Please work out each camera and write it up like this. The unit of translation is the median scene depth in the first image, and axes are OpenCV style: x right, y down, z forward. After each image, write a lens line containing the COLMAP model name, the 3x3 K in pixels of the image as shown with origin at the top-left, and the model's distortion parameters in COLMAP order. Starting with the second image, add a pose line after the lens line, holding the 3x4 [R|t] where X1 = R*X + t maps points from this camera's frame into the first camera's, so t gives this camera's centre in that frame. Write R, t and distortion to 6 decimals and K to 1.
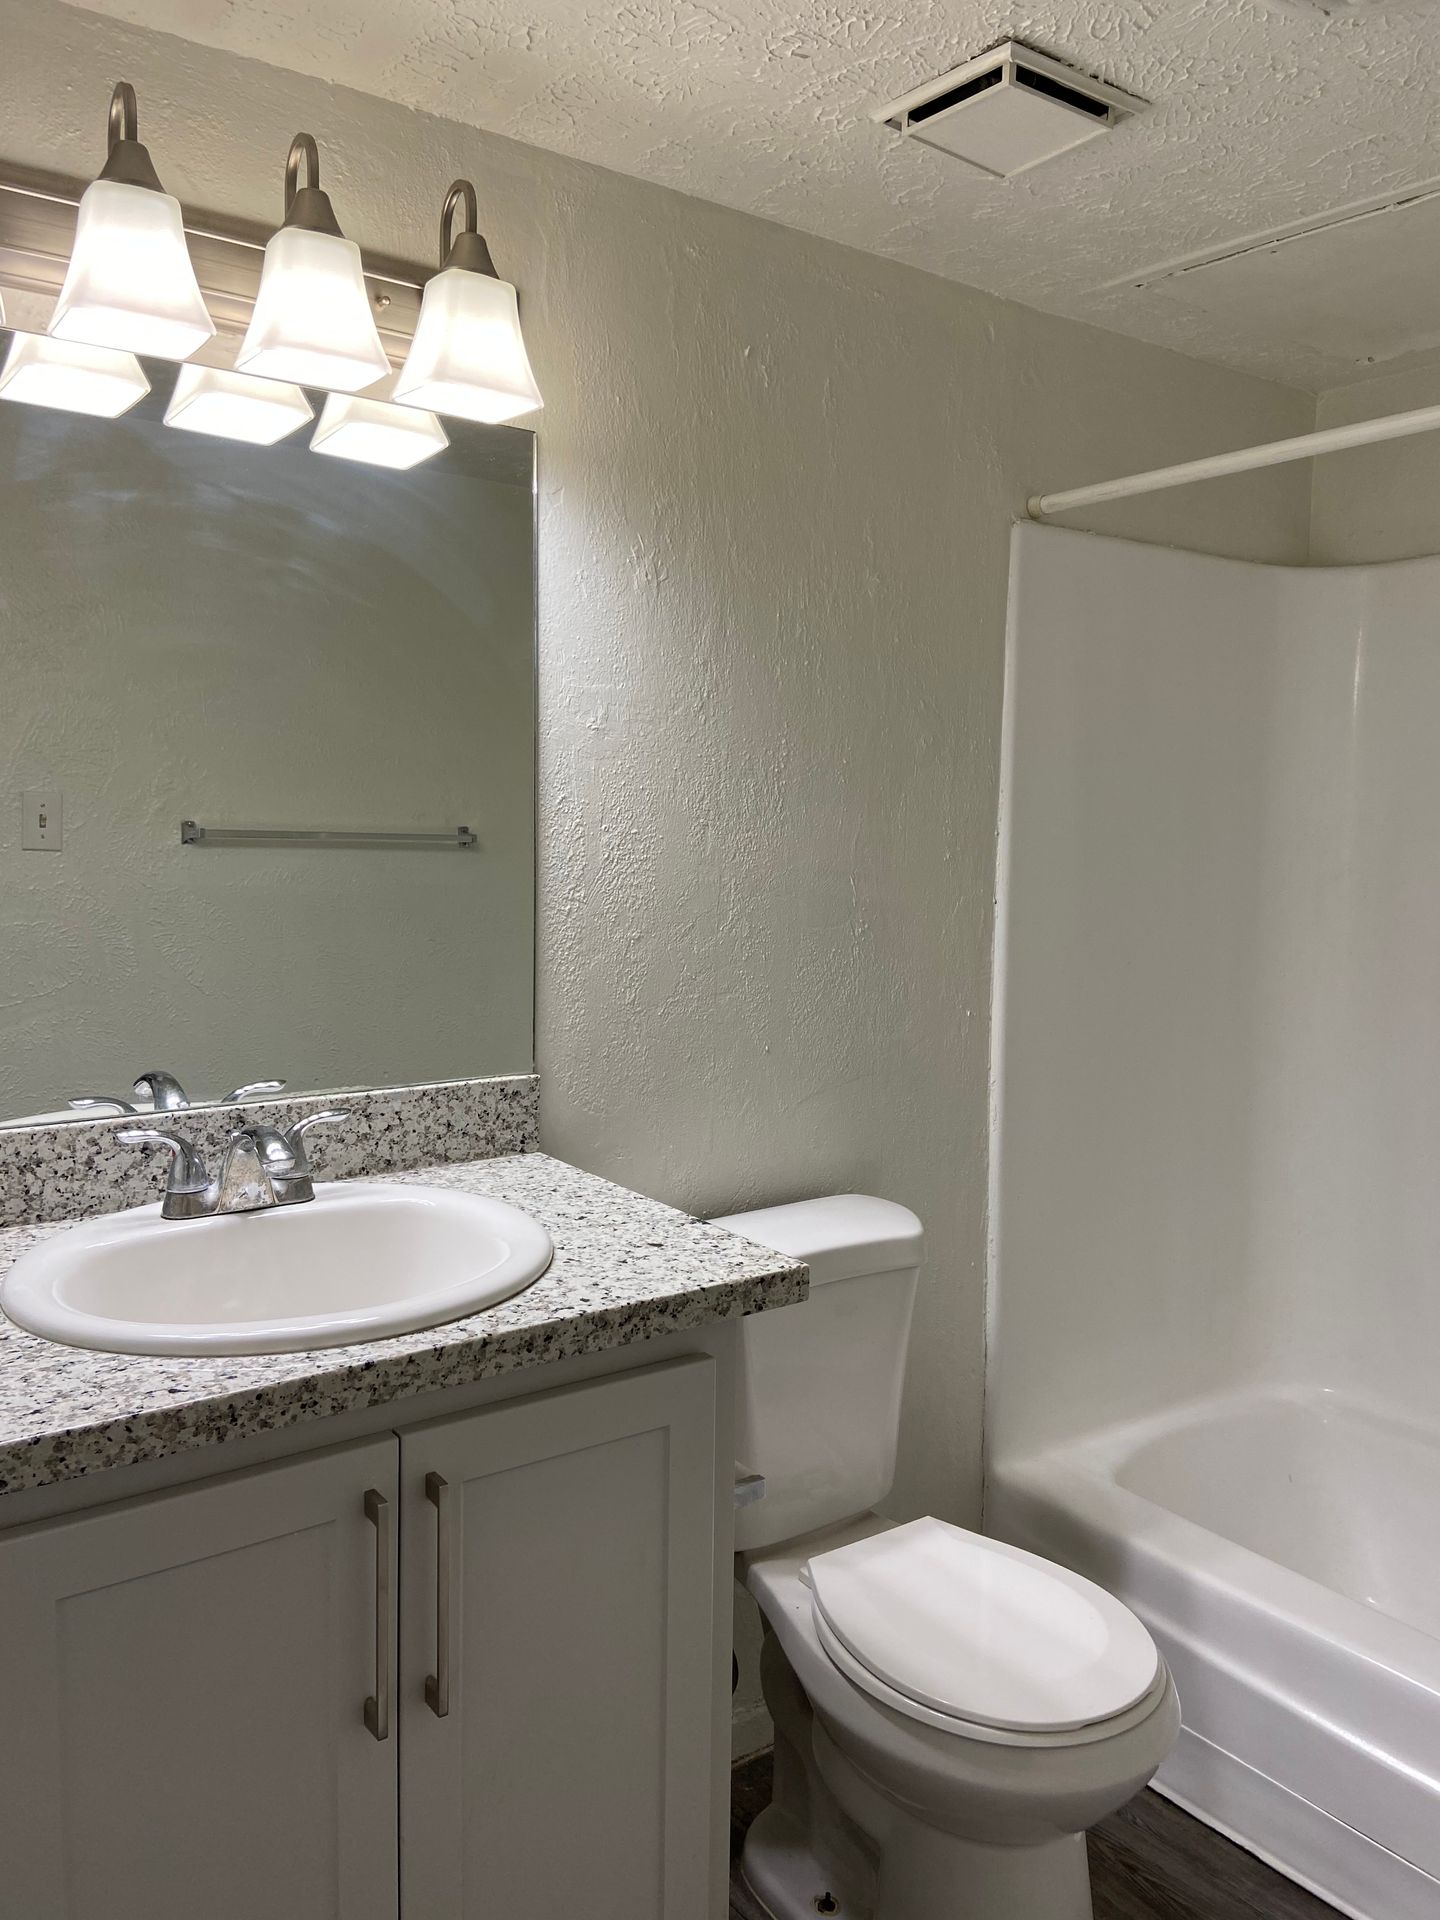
lens RADIAL K [[1444.6, 0, 727.7], [0, 1444.6, 968.4], [0, 0, 1]] dist [0.072795, -0.006425]
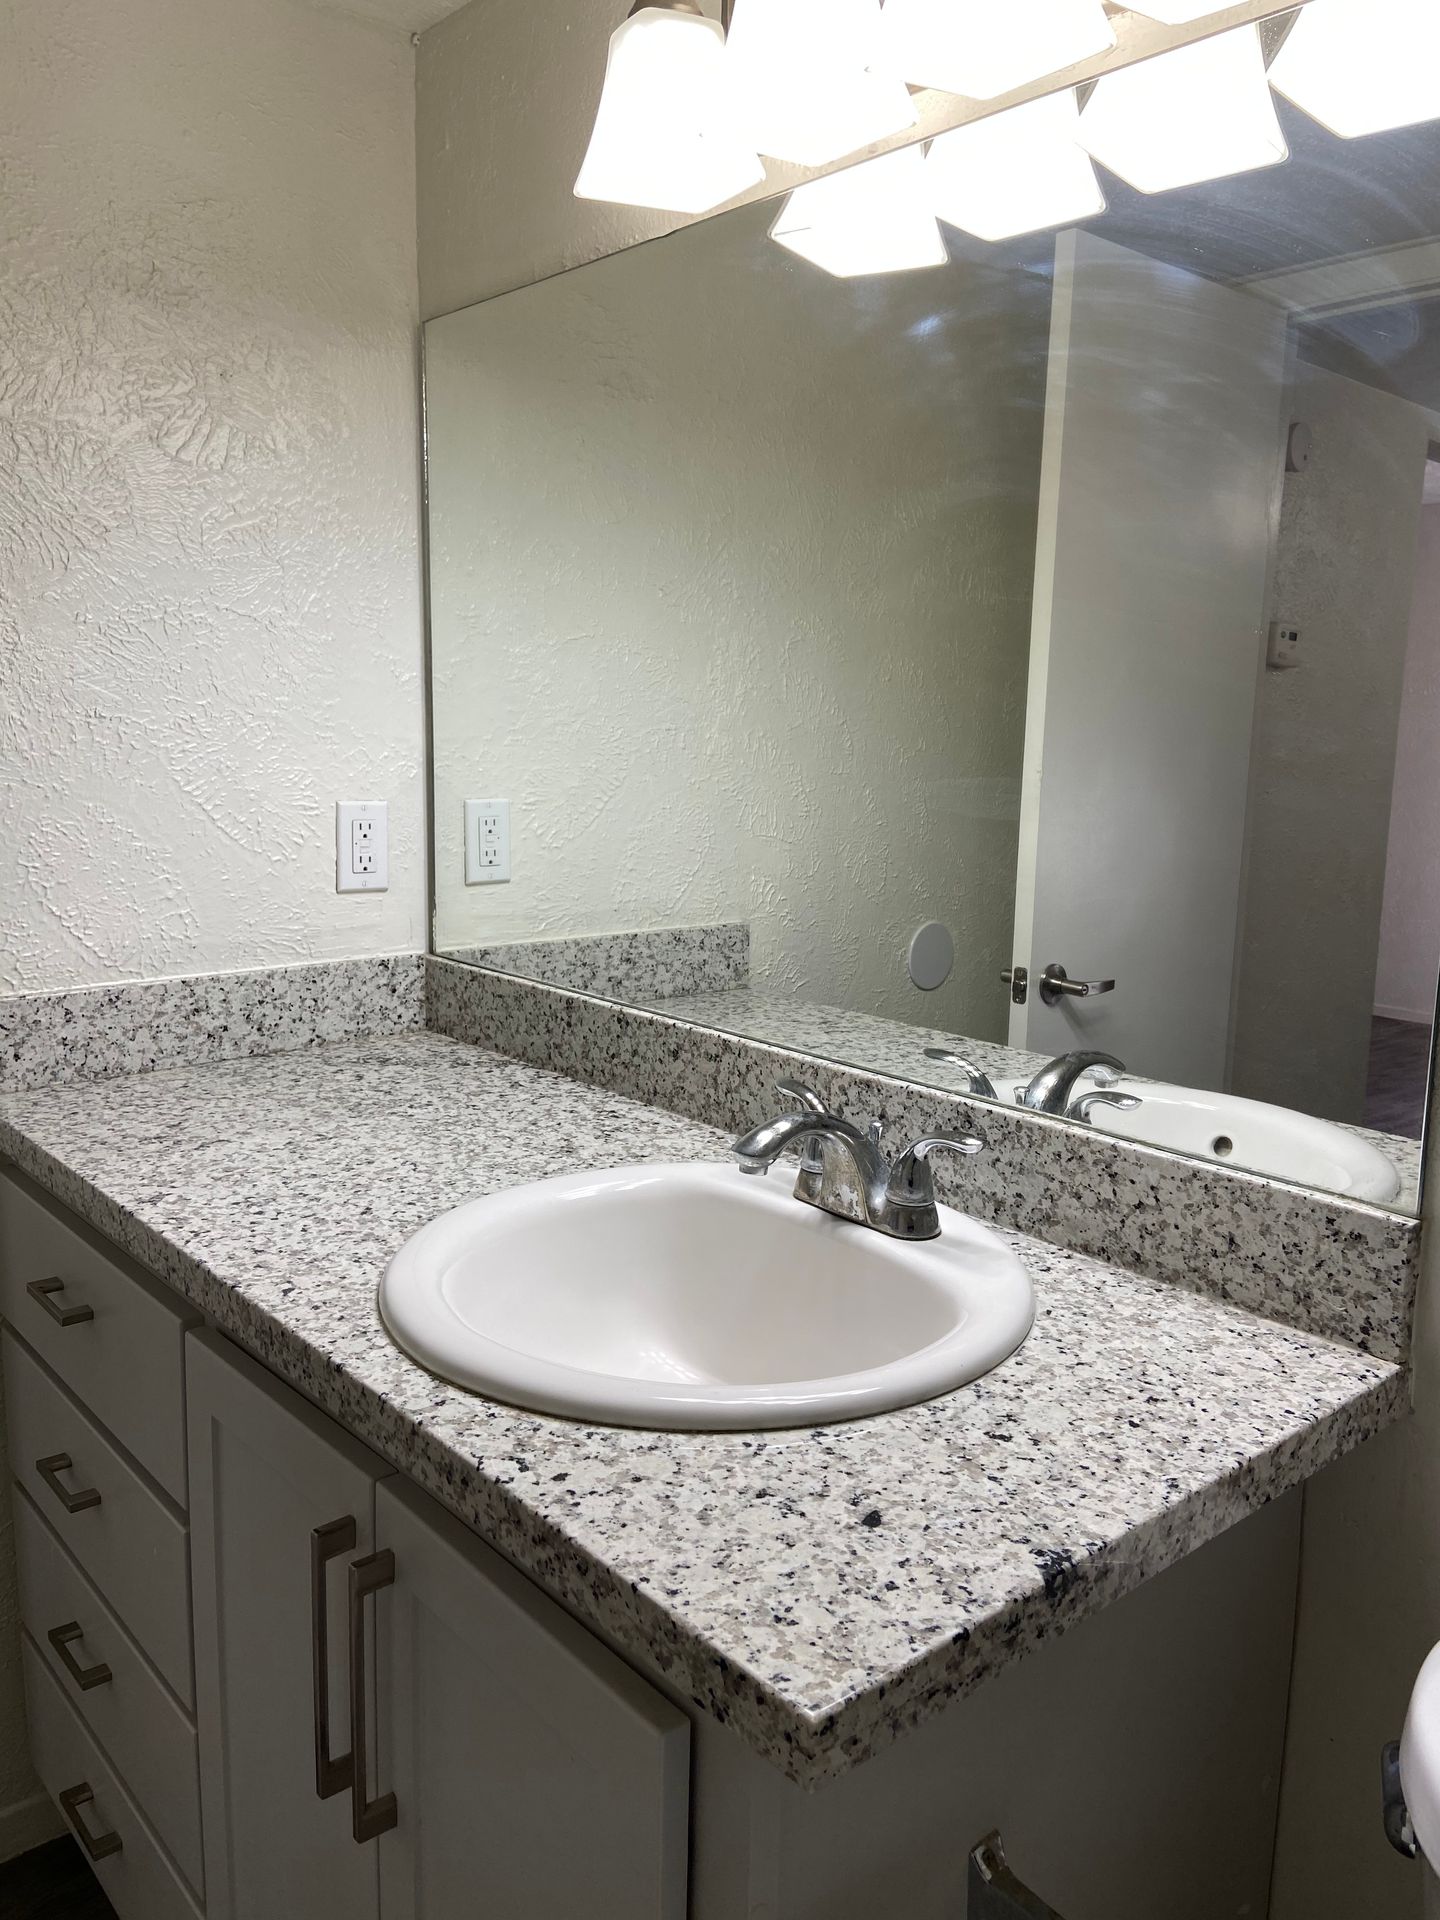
lens RADIAL K [[1444.6, 0, 725.8], [0, 1444.6, 946.4], [0, 0, 1]] dist [0.072795, -0.006425]
pose [[0.100505, 0.144011, -0.984459, 0.443909], [-0.121547, 0.983835, 0.131511, -0.080551], [0.987484, 0.106441, 0.116385, 0.862685]]
